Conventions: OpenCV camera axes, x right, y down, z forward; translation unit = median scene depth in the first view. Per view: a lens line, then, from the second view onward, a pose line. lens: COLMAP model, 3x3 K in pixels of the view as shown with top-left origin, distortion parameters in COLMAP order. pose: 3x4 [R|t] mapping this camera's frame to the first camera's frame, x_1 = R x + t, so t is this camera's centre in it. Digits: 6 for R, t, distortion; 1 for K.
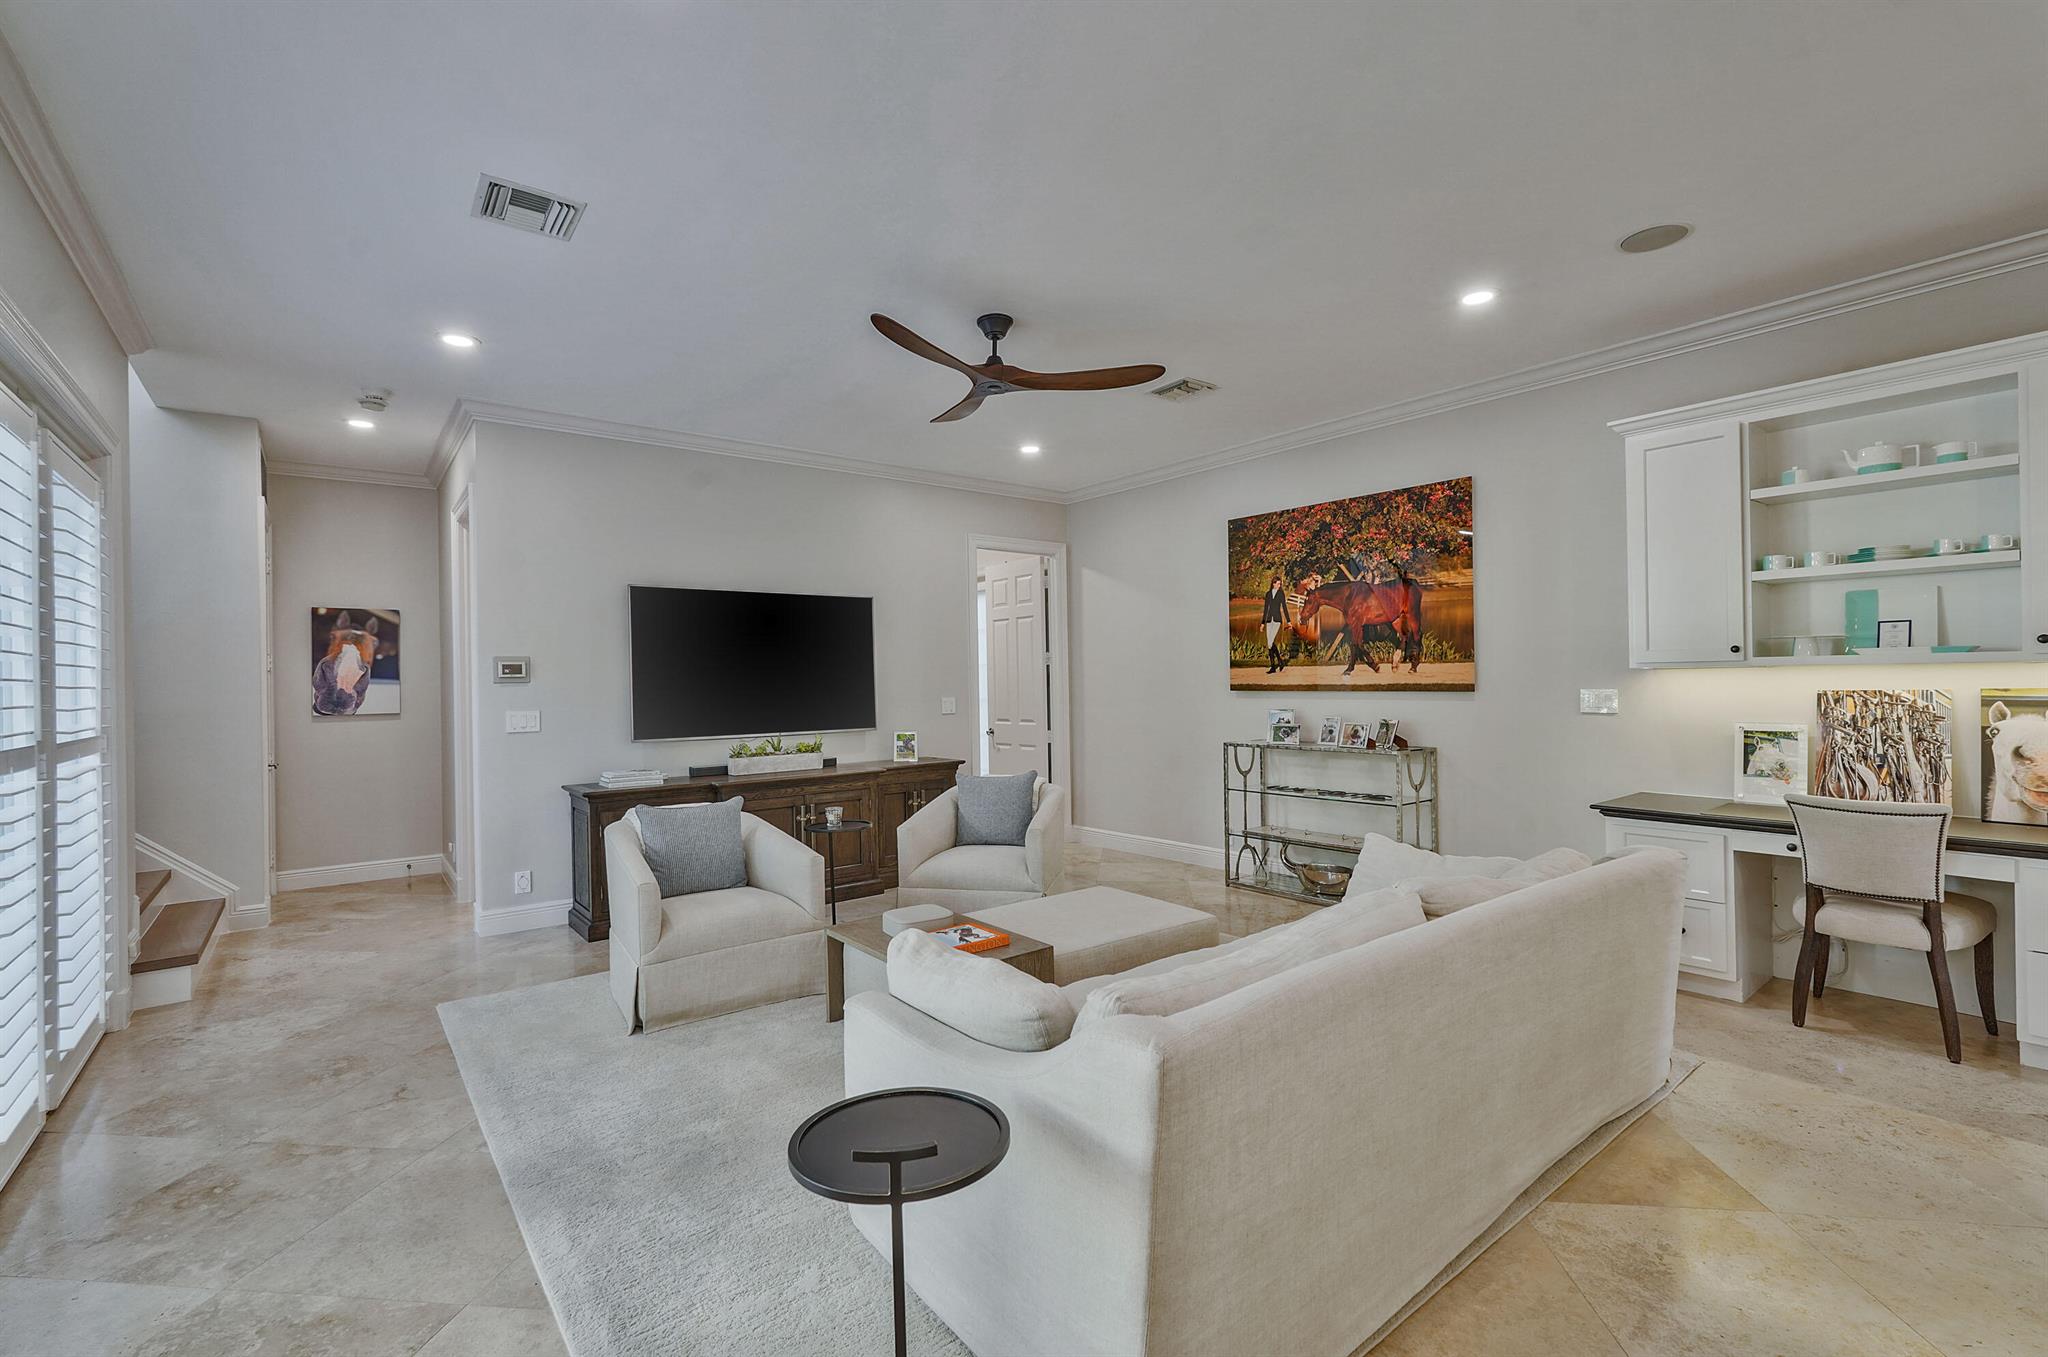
lens RADIAL K [[902.0, 0, 1030.2], [0, 902.0, 676.9], [0, 0, 1]] dist [-0.005787, 0.000469]
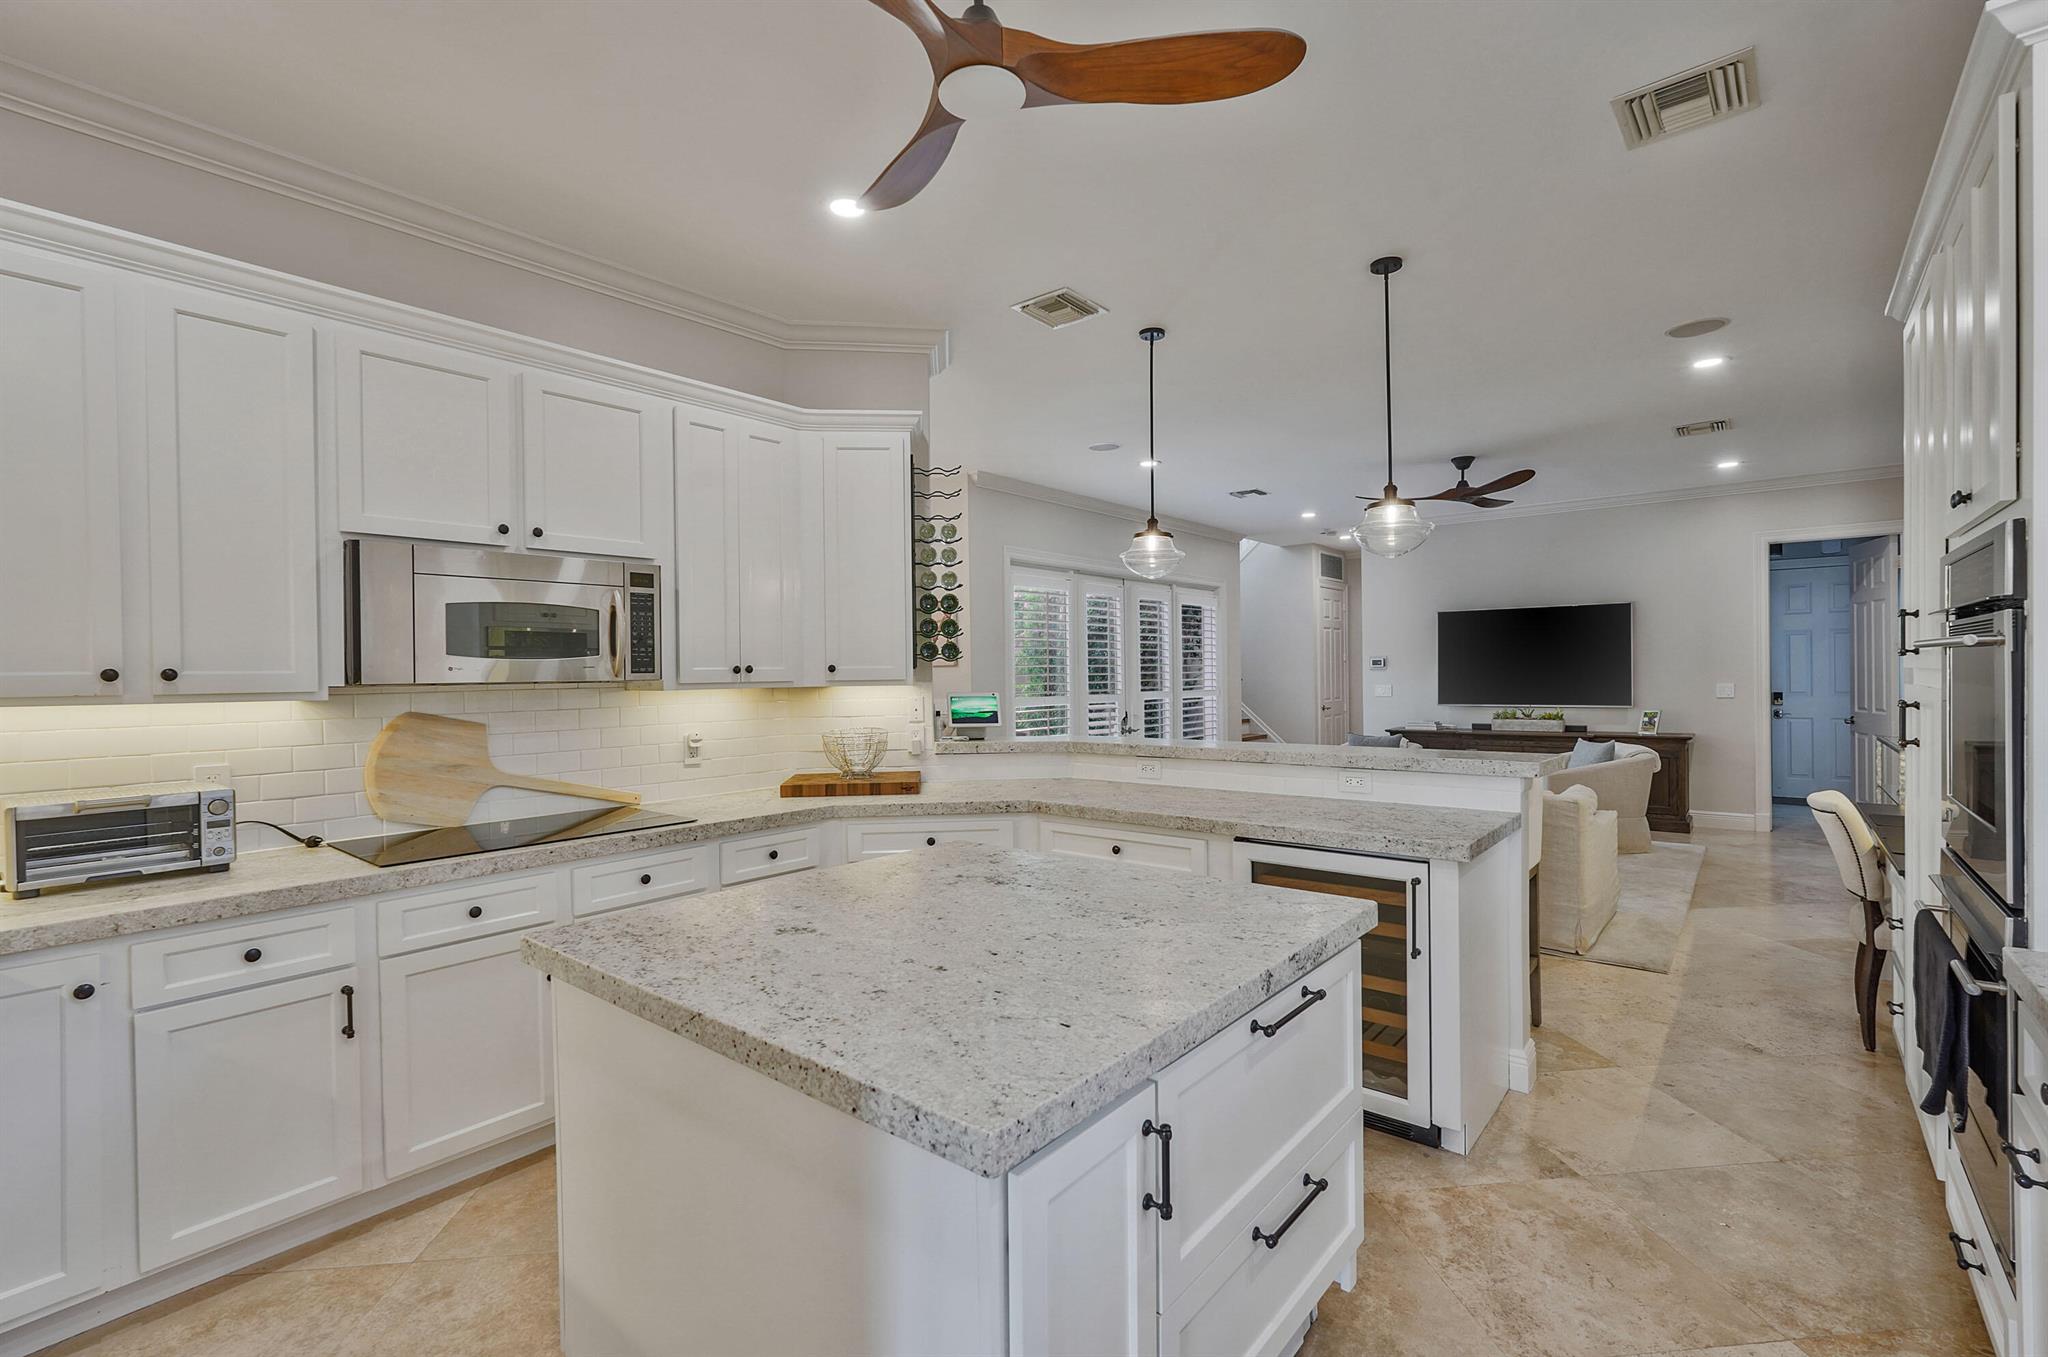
lens RADIAL K [[902.0, 0, 1030.2], [0, 902.0, 676.9], [0, 0, 1]] dist [-0.005787, 0.000469]
pose [[0.213576, 0.017709, -0.976766, 1.024819], [0.014205, 0.999674, 0.021230, -0.026356], [0.976823, -0.018409, 0.213255, -0.102922]]
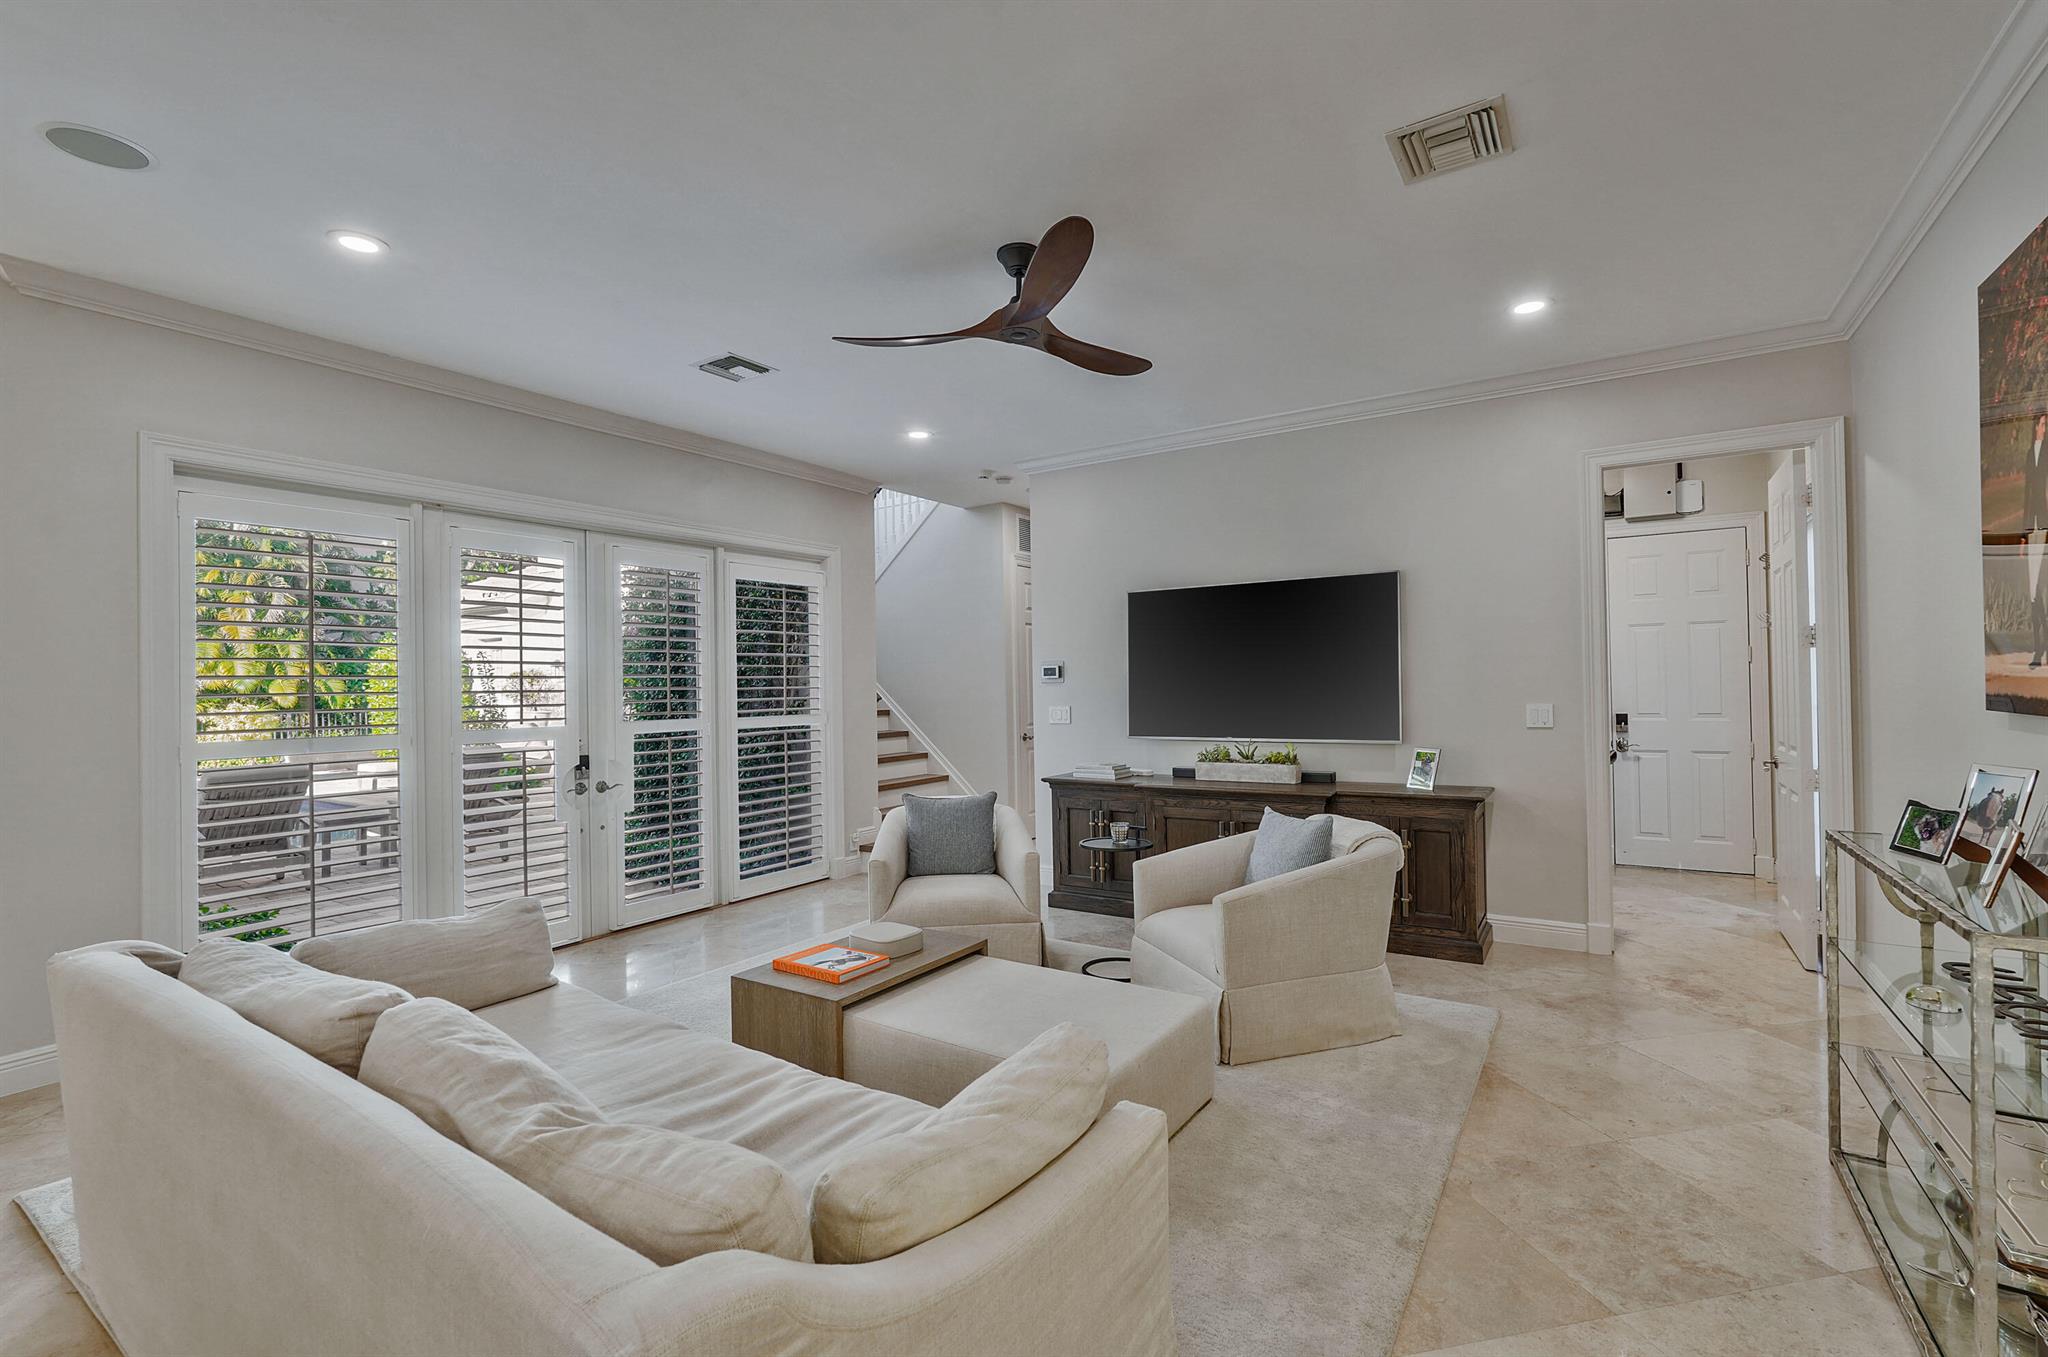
lens RADIAL K [[902.0, 0, 1030.2], [0, 902.0, 676.9], [0, 0, 1]] dist [-0.005787, 0.000469]
pose [[0.317468, 0.002911, -0.948264, 0.536389], [0.016757, 0.999822, 0.008679, -0.011279], [0.948121, -0.018646, 0.317363, 0.536234]]
